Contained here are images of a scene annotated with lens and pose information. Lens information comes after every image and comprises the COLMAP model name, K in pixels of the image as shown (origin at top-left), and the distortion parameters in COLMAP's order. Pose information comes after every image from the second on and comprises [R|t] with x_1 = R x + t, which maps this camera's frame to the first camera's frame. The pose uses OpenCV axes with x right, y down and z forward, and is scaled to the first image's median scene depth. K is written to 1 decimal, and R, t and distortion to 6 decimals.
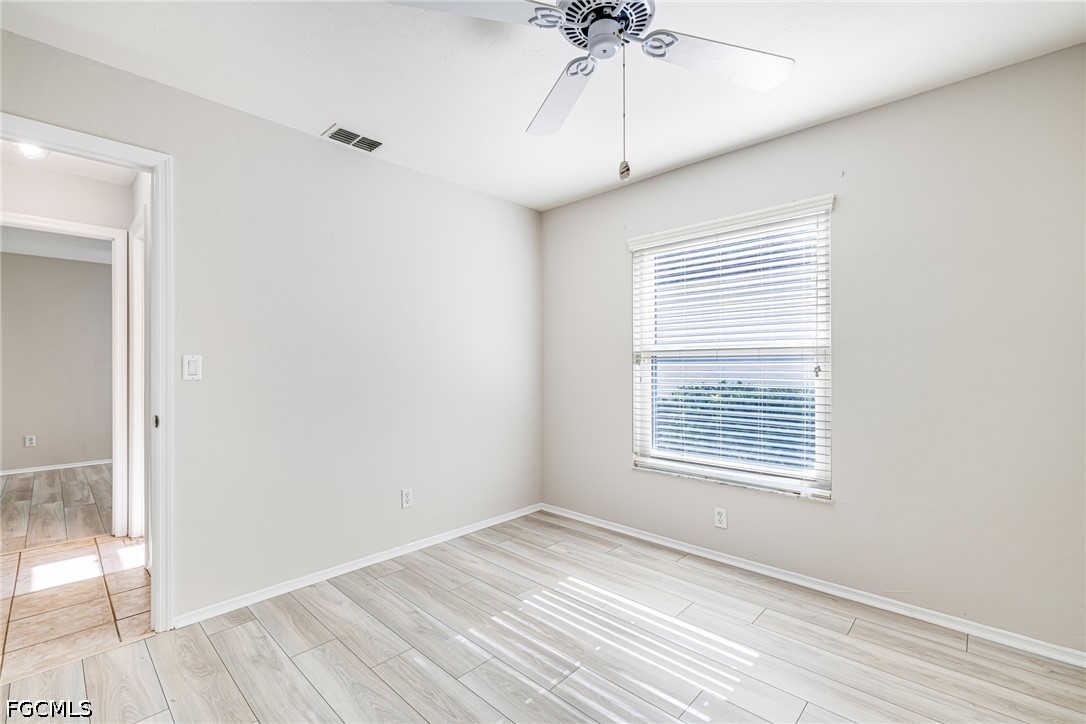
lens RADIAL K [[468.8, 0, 539.7], [0, 468.8, 360.0], [0, 0, 1]] dist [0.000377, -0.000305]
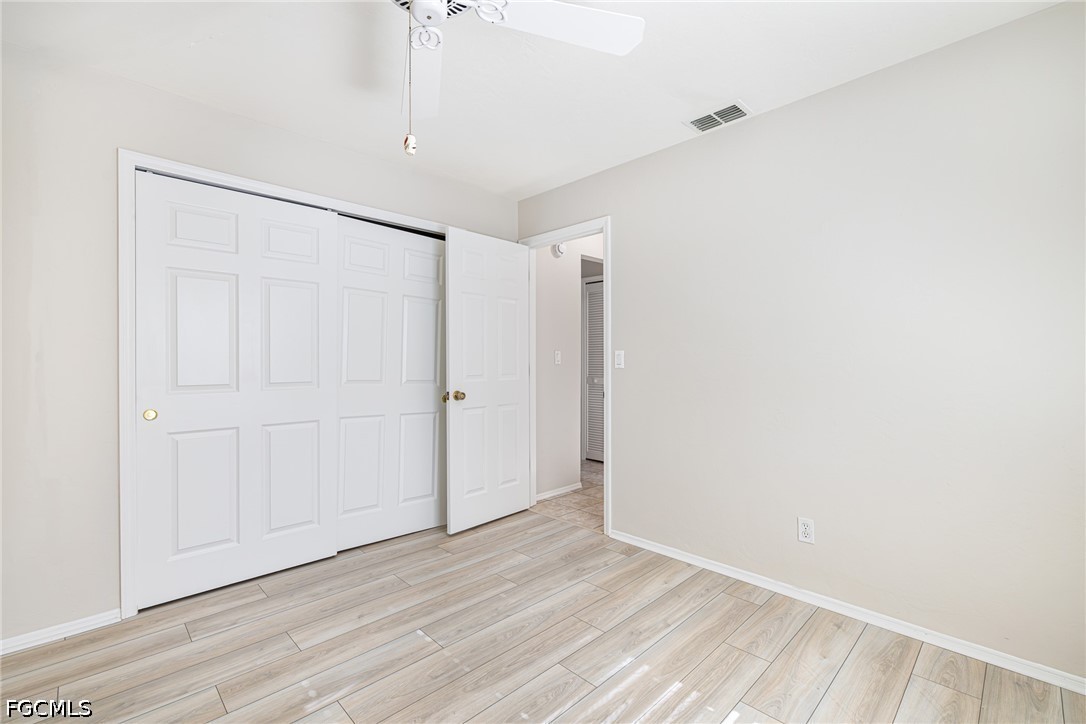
lens RADIAL K [[478.6, 0, 544.6], [0, 478.6, 363.5], [0, 0, 1]] dist [0.000070, -0.000021]
pose [[-0.031419, 0.014679, -0.999399, 0.645301], [0.012149, 0.999824, 0.014304, 0.002568], [0.999432, -0.011693, -0.031591, 0.749572]]
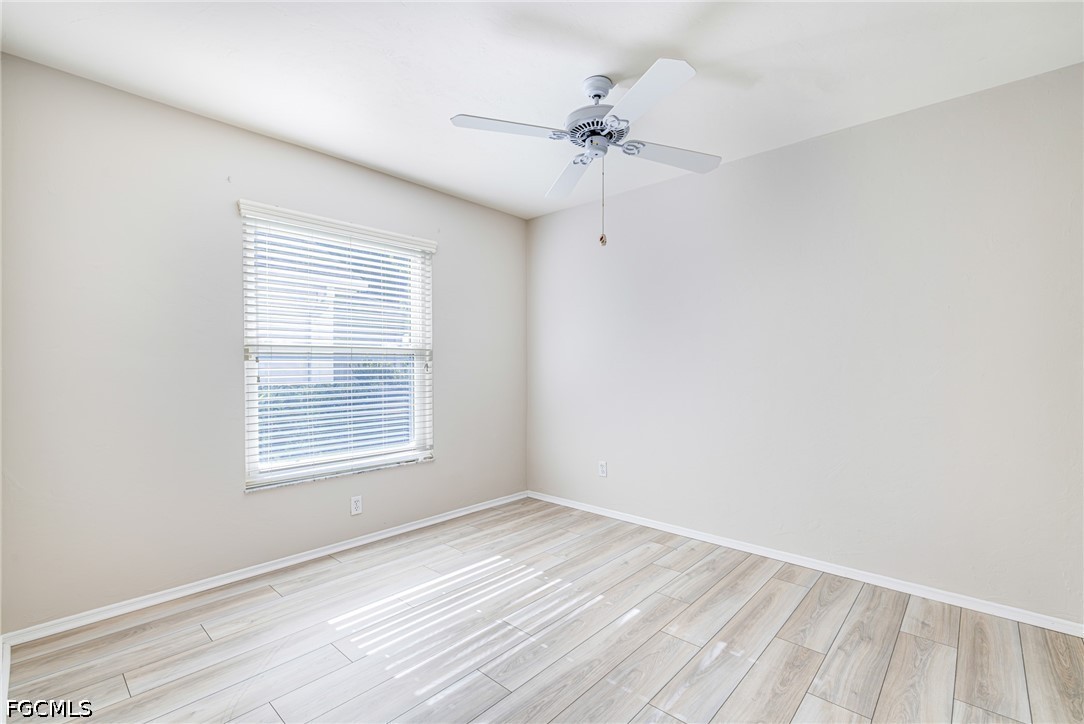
lens RADIAL K [[474.7, 0, 541.6], [0, 474.7, 368.0], [0, 0, 1]] dist [-0.002398, -0.000298]
pose [[-0.009855, -0.004730, 0.999940, -0.835160], [-0.008970, 0.999949, 0.004642, 0.017821], [-0.999911, -0.008924, -0.009897, 0.708307]]
